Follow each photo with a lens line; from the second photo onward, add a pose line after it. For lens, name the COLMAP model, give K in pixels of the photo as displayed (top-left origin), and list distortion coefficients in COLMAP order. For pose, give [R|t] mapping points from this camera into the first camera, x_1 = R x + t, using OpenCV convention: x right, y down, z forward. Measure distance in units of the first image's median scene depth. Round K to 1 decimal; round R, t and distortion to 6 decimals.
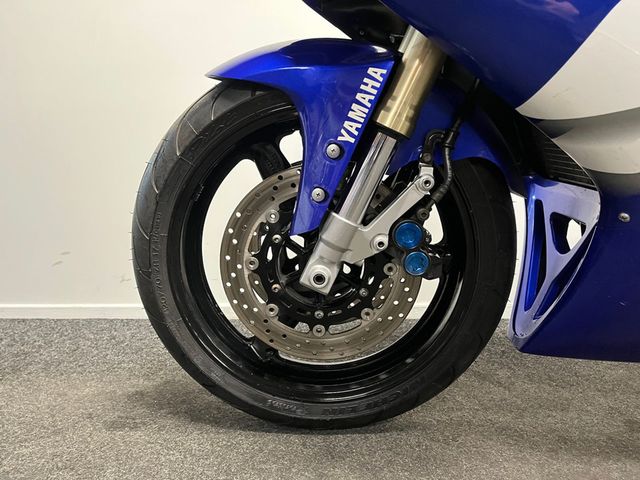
lens RADIAL K [[490.6, 0, 320.0], [0, 490.6, 235.5], [0, 0, 1]] dist [0.060938, -0.078899]
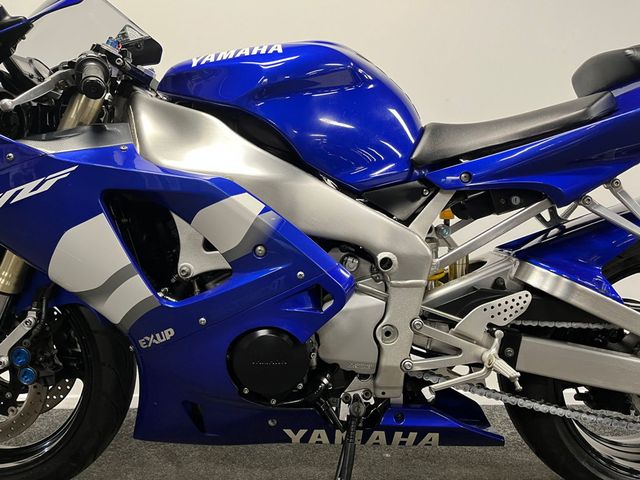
lens RADIAL K [[490.6, 0, 325.4], [0, 490.6, 234.4], [0, 0, 1]] dist [0.060938, -0.078899]
pose [[0.999028, 0.009403, 0.043077, 0.915349], [-0.002856, 0.988744, -0.149590, -0.128694], [-0.043998, 0.149321, 0.987809, -0.508081]]
